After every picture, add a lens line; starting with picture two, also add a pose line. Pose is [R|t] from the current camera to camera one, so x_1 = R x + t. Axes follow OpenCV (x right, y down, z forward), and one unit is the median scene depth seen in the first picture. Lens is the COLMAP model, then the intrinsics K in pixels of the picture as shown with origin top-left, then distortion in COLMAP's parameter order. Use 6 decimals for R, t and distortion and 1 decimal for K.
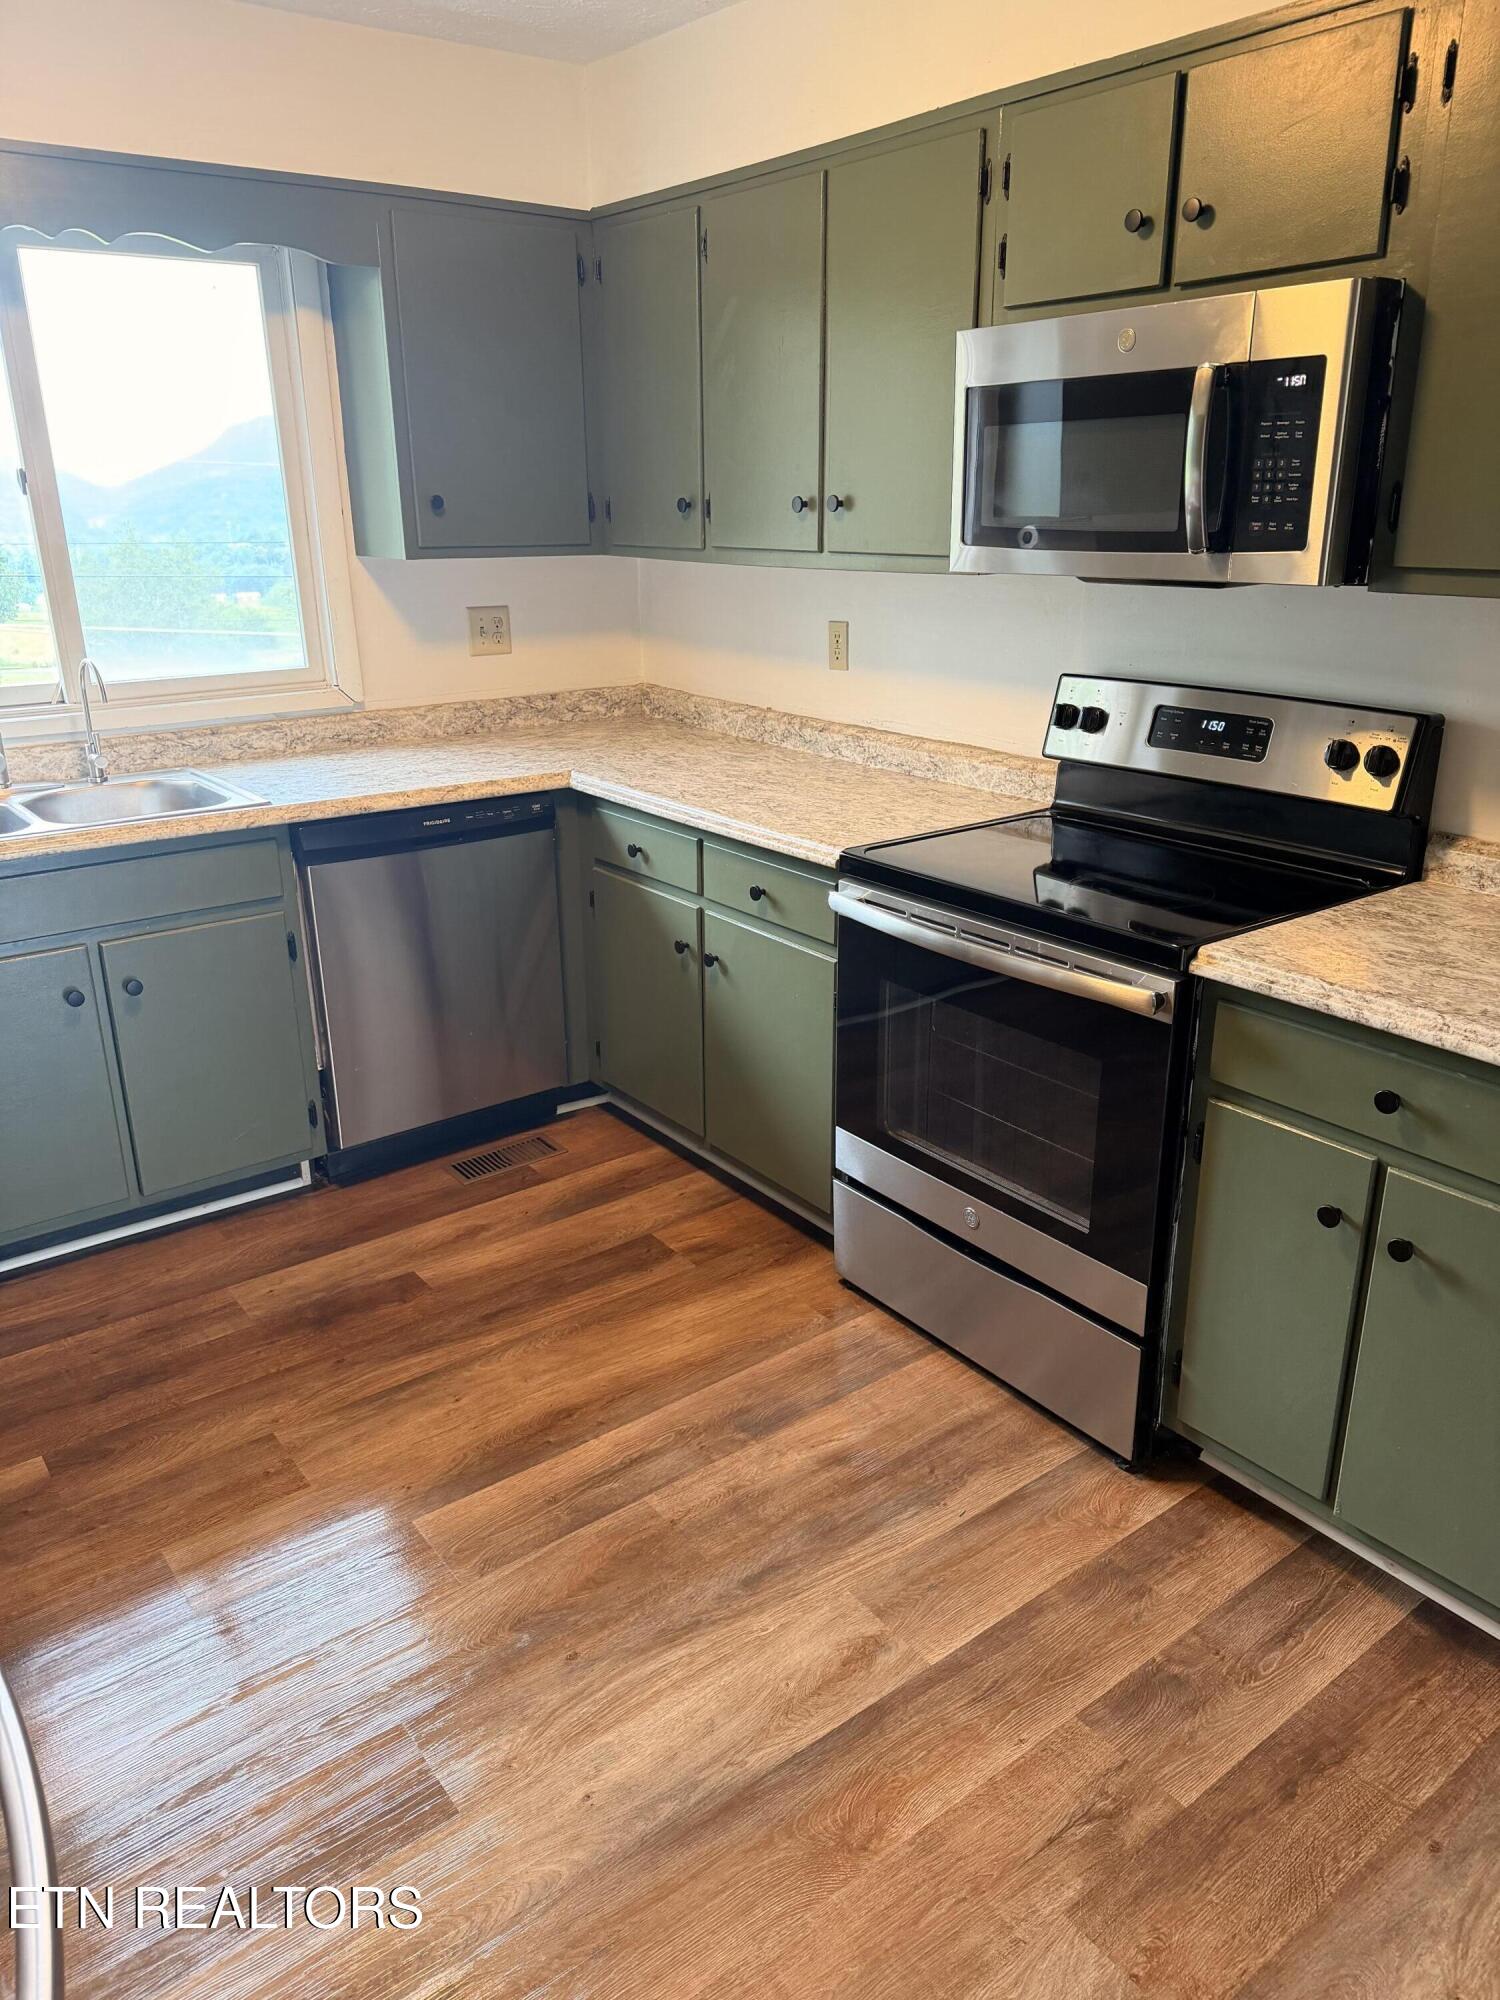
lens RADIAL K [[1324.0, 0, 737.5], [0, 1324.0, 1002.7], [0, 0, 1]] dist [0.025446, -0.019900]
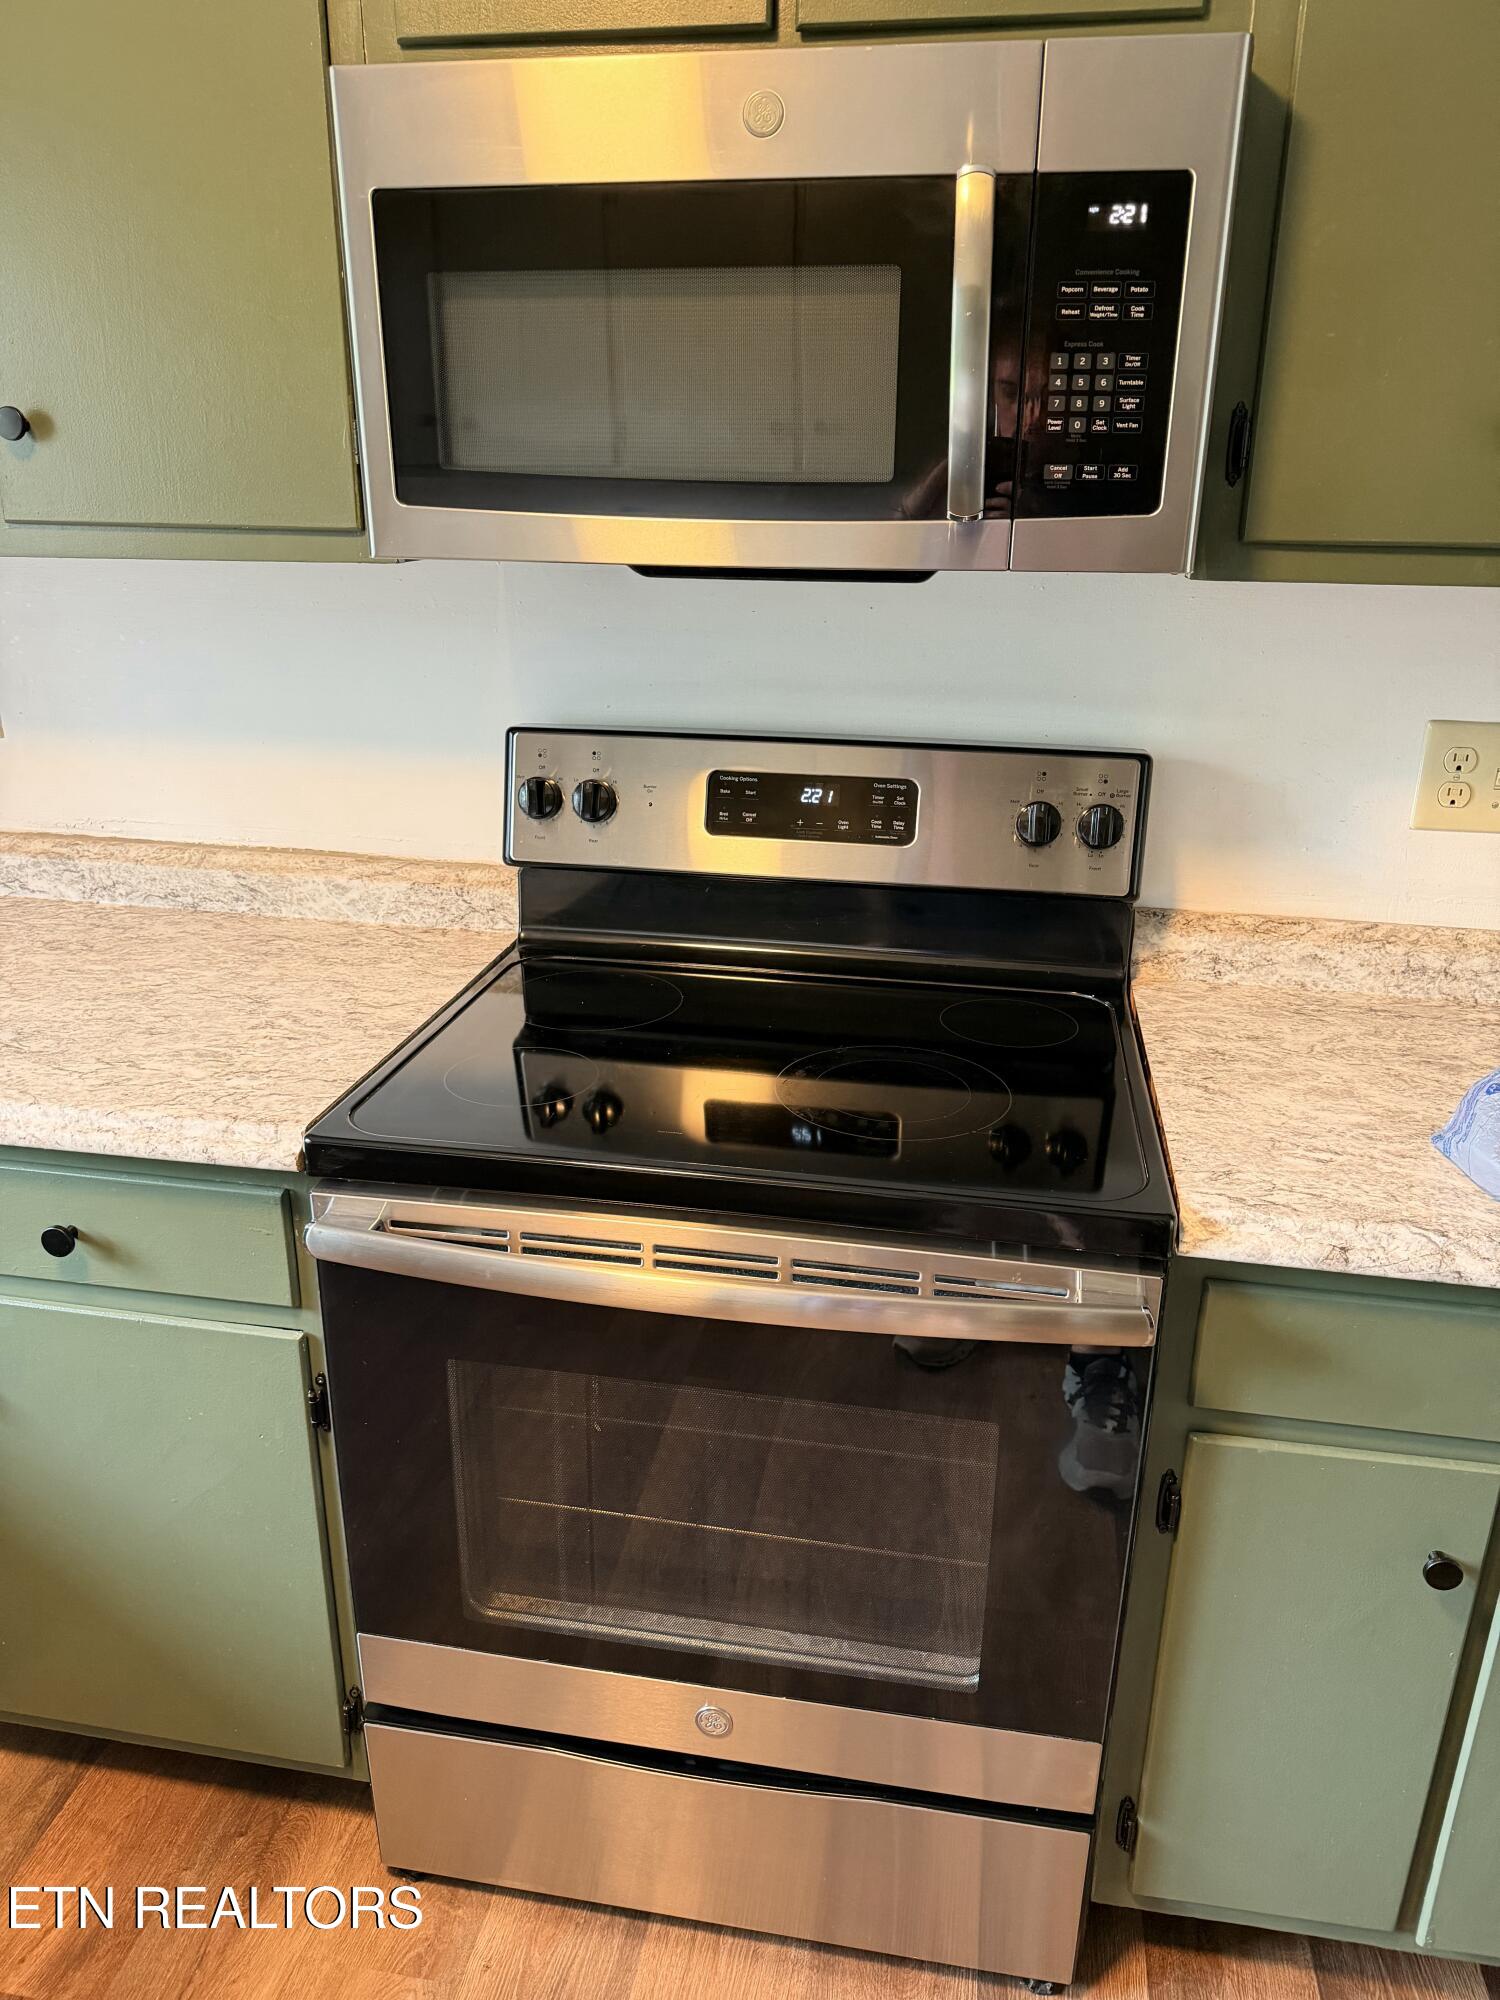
lens RADIAL K [[1324.0, 0, 763.7], [0, 1324.0, 999.0], [0, 0, 1]] dist [0.025446, -0.019900]
pose [[0.728900, -0.215025, 0.649977, -0.113762], [0.218832, 0.972766, 0.076406, -0.182176], [-0.648705, 0.086543, 0.756104, 0.584649]]
